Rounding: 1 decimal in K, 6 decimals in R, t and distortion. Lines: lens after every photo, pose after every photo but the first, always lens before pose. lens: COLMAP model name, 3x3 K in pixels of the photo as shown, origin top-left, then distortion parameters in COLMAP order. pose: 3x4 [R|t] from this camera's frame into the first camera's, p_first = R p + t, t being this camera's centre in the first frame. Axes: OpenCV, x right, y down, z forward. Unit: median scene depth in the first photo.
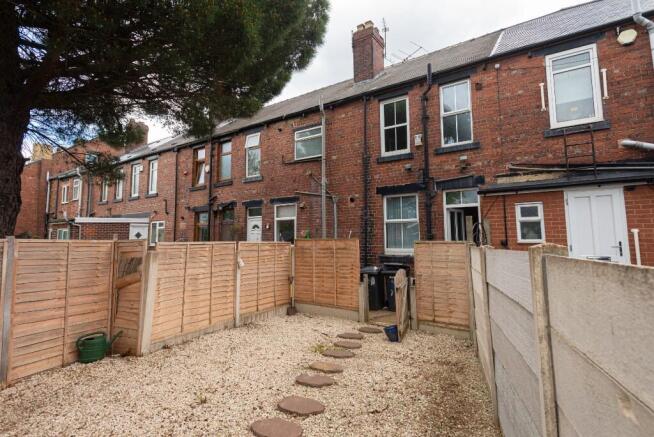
lens RADIAL K [[335.5, 0, 319.1], [0, 335.5, 209.0], [0, 0, 1]] dist [0.015631, -0.000552]
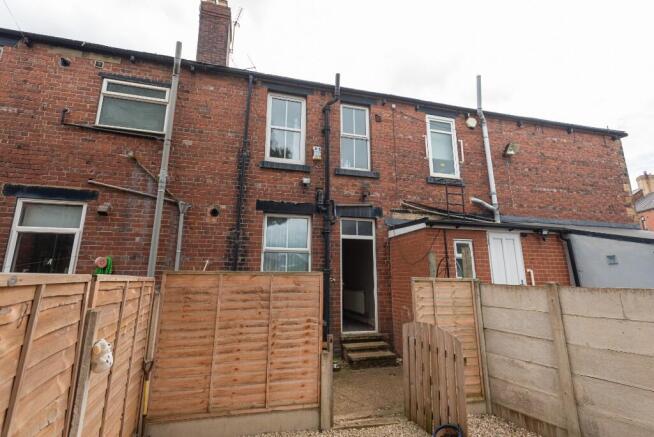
lens RADIAL K [[311.6, 0, 325.7], [0, 311.6, 208.6], [0, 0, 1]] dist [0.016907, -0.000218]
pose [[0.647899, 0.173243, 0.741764, -0.246760], [-0.079869, 0.983876, -0.160028, 0.052347], [-0.757527, 0.044438, 0.651289, 0.511226]]
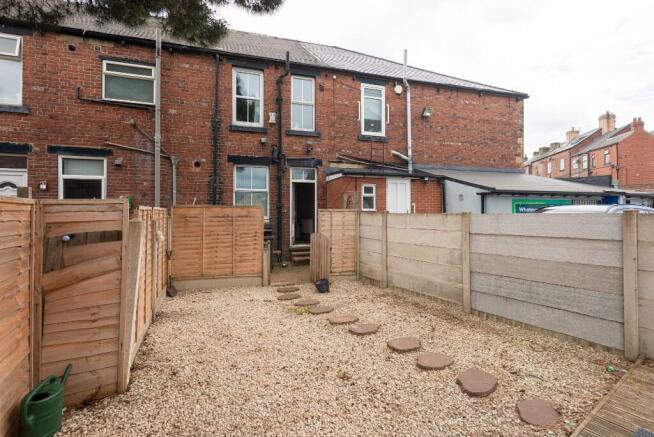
lens RADIAL K [[311.6, 0, 325.7], [0, 311.6, 208.6], [0, 0, 1]] dist [0.016907, -0.000218]
pose [[0.616043, 0.012299, 0.787617, -0.414280], [-0.080613, 0.995613, 0.047506, 0.028581], [-0.783577, -0.092758, 0.614331, 0.218274]]
